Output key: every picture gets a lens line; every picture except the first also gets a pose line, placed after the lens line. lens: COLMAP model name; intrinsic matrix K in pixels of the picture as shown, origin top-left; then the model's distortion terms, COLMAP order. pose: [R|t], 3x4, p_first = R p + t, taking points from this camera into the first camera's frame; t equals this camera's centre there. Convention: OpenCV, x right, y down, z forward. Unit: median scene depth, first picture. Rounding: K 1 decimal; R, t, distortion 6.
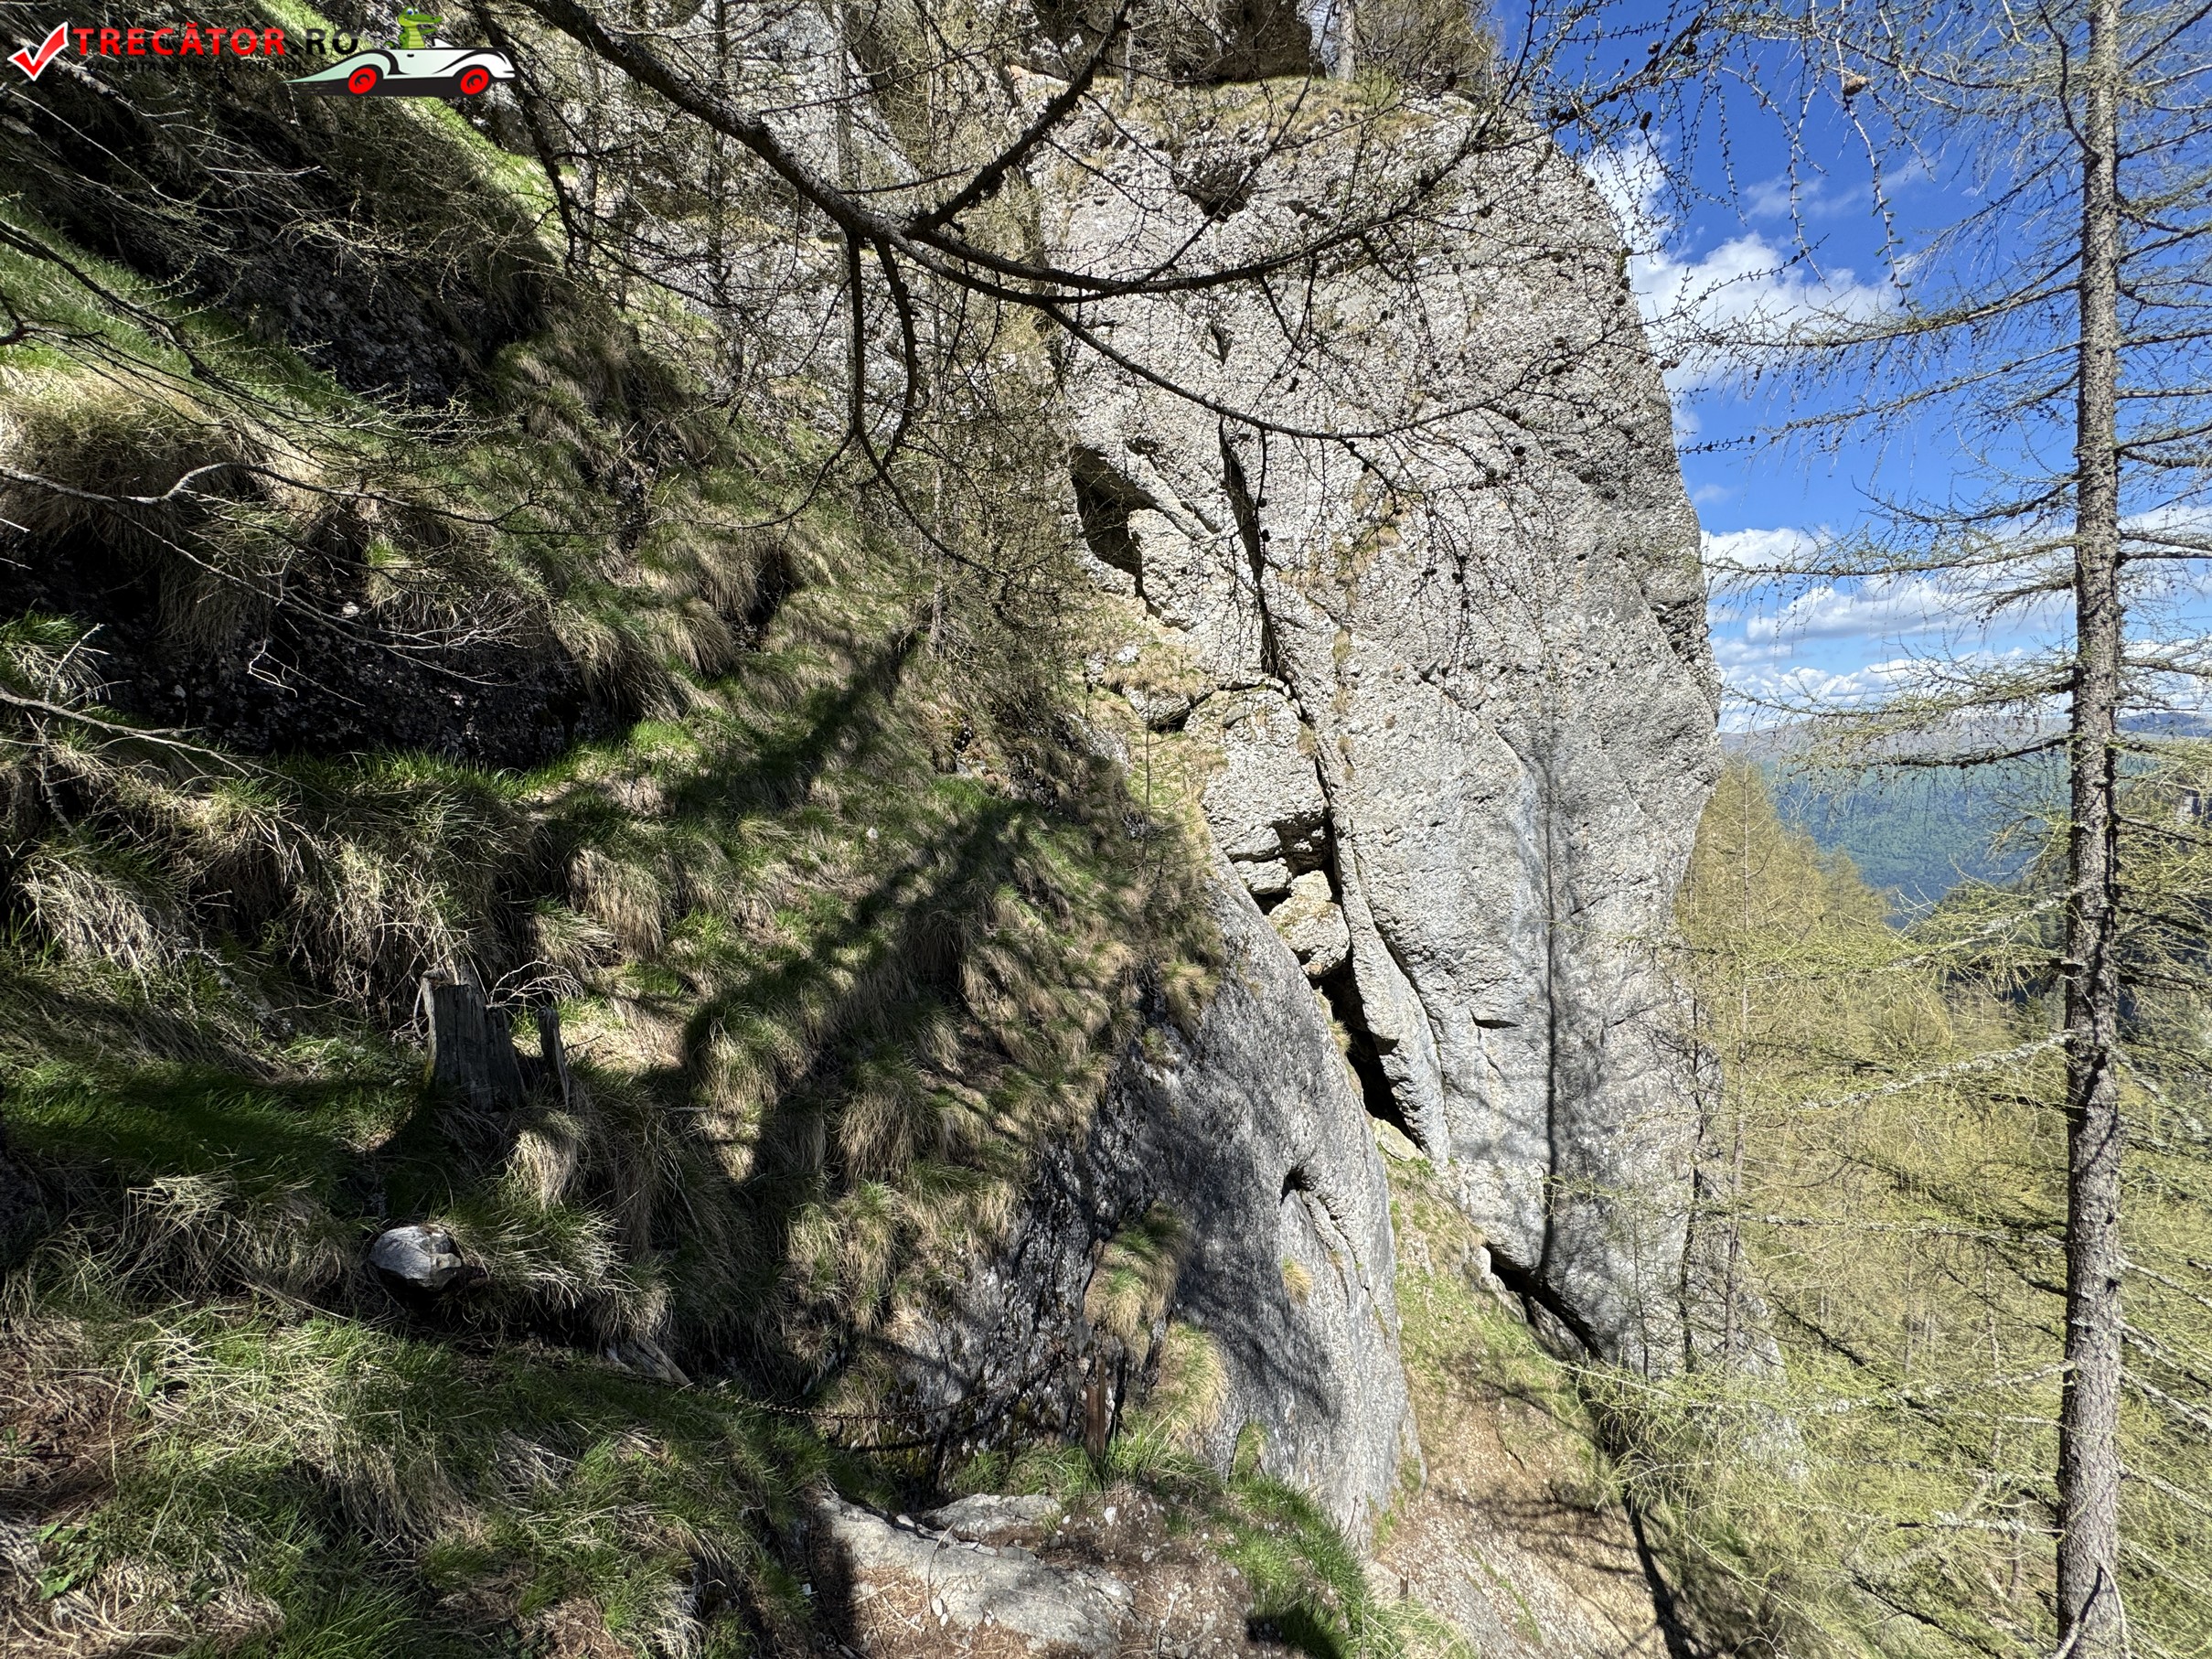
lens RADIAL K [[885.0, 0, 1102.6], [0, 885.0, 831.1], [0, 0, 1]] dist [-0.001391, 0.000277]
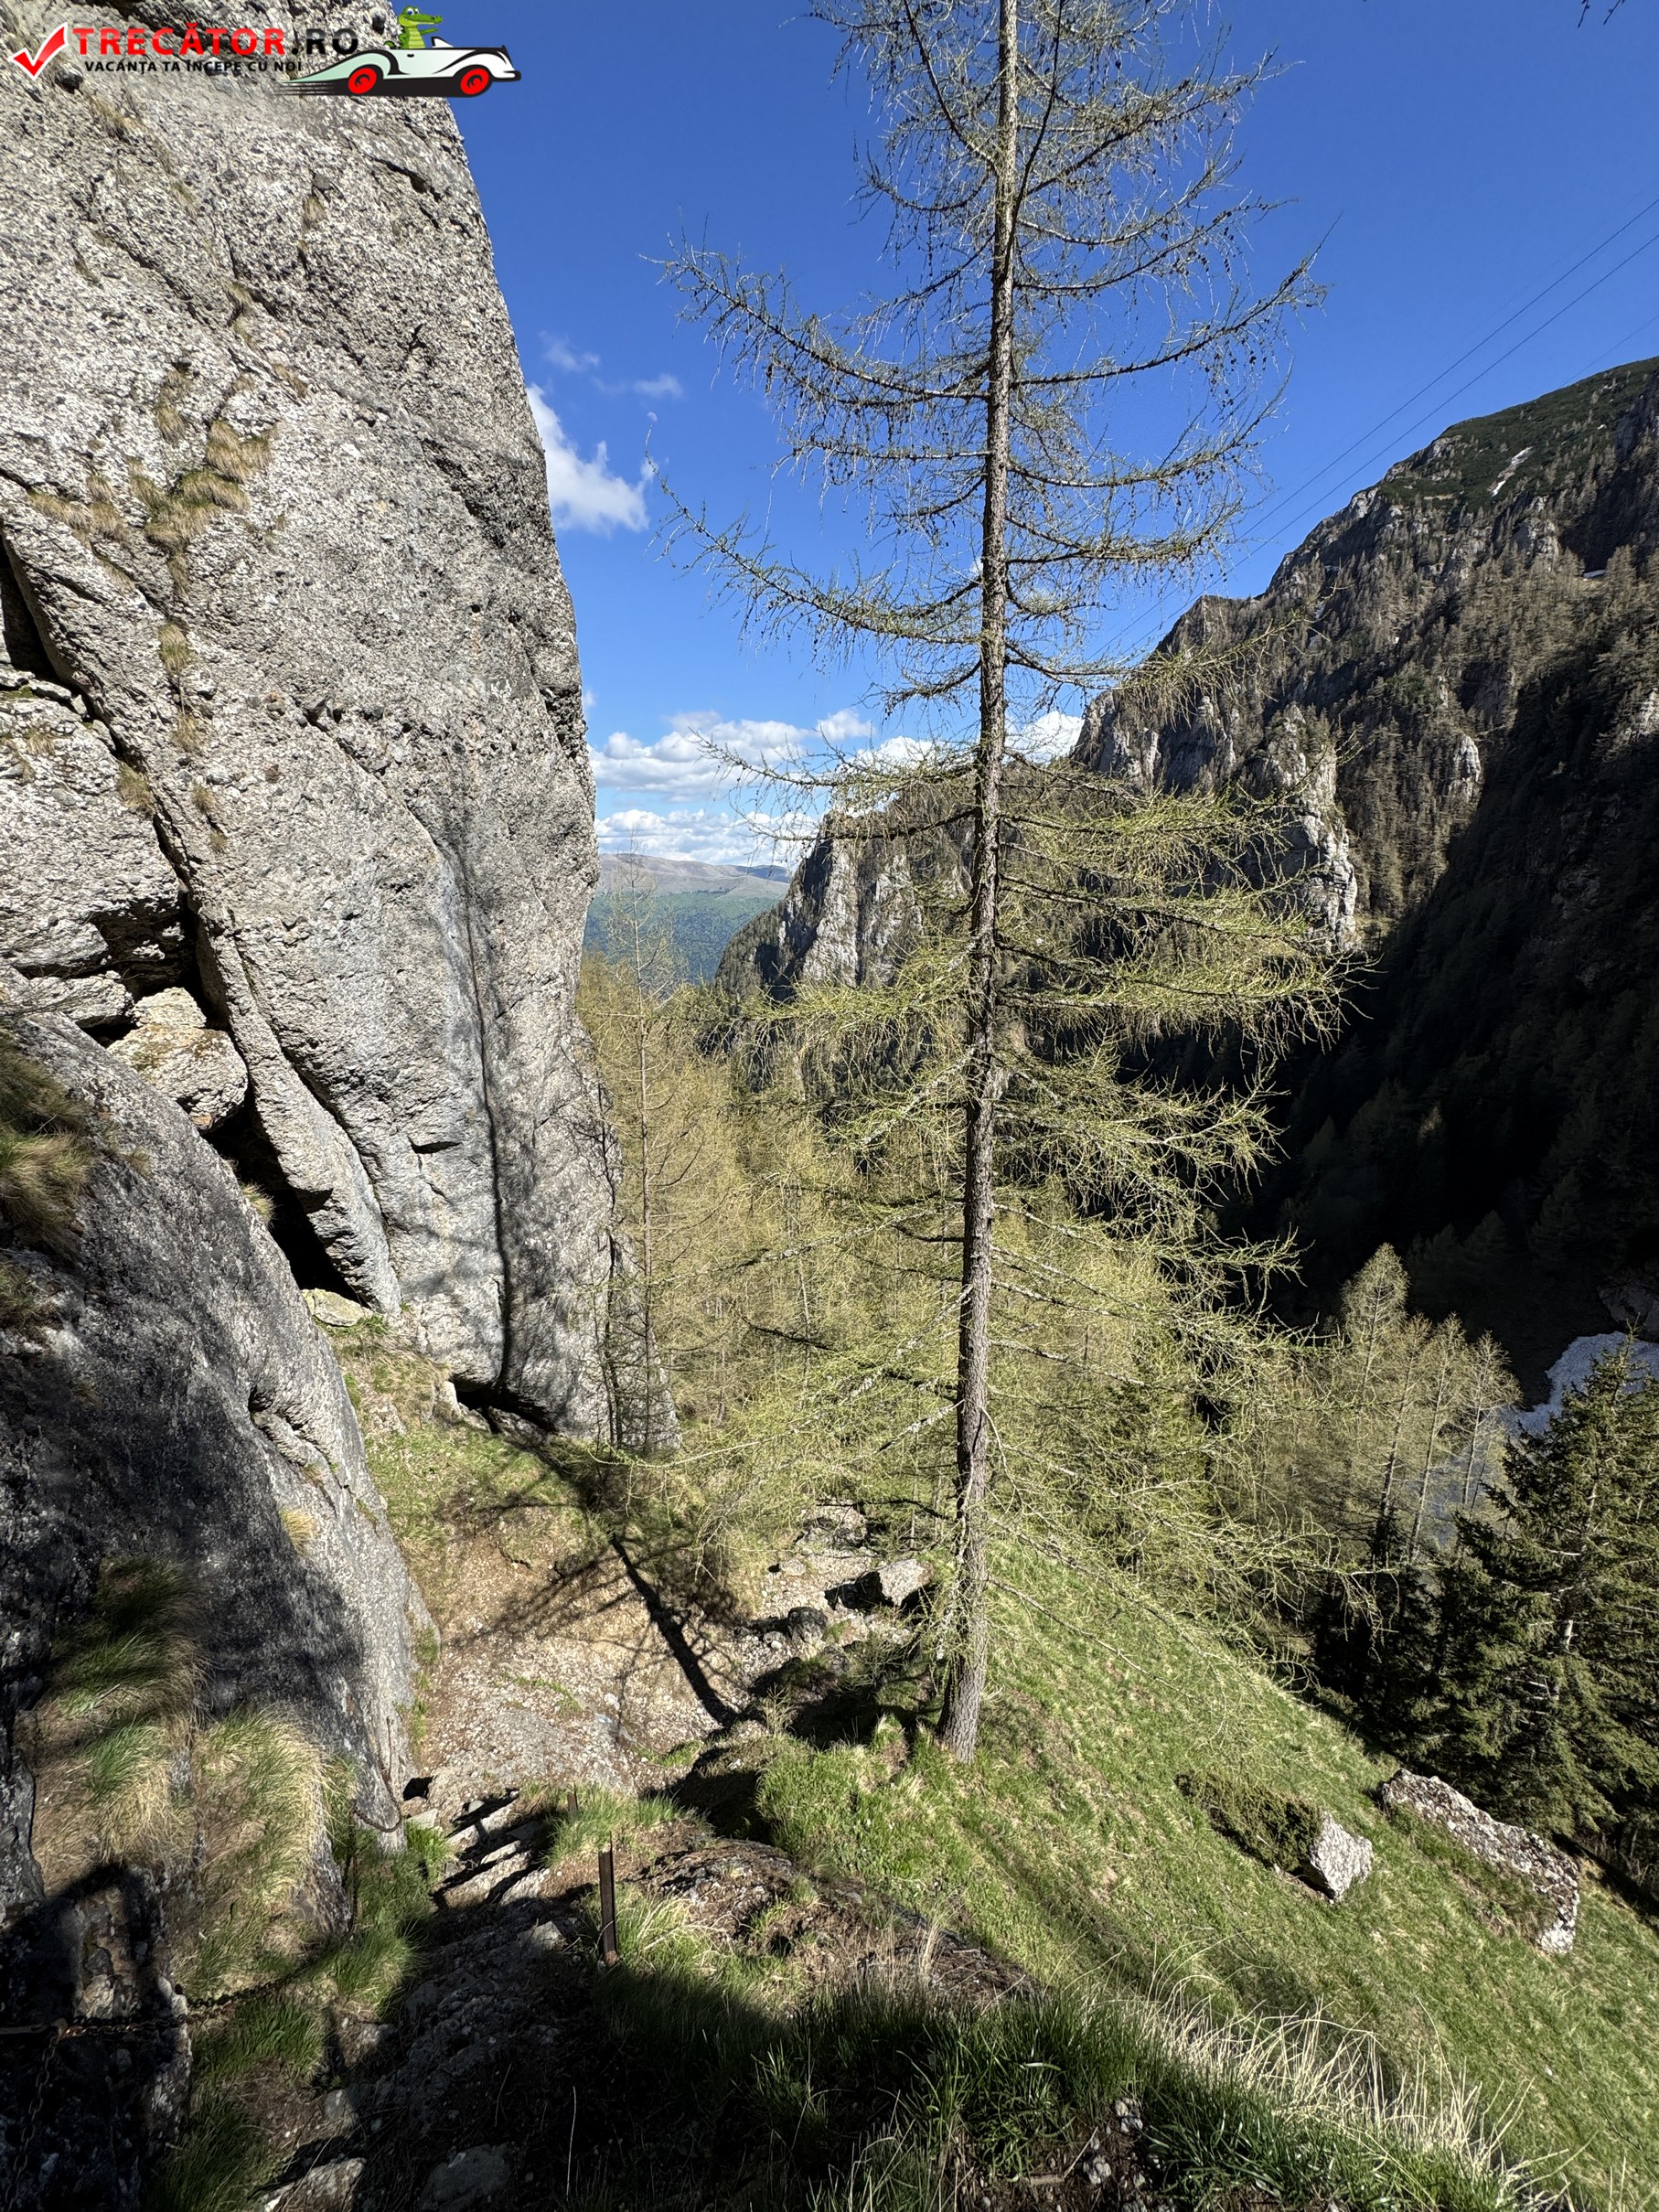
lens RADIAL K [[885.0, 0, 848.3], [0, 885.0, 1105.7], [0, 0, 1]] dist [-0.001391, 0.000277]
pose [[0.579326, -0.167824, 0.797632, -0.027489], [0.032203, 0.982523, 0.183336, 0.026433], [-0.814460, -0.080525, 0.574605, 0.151856]]
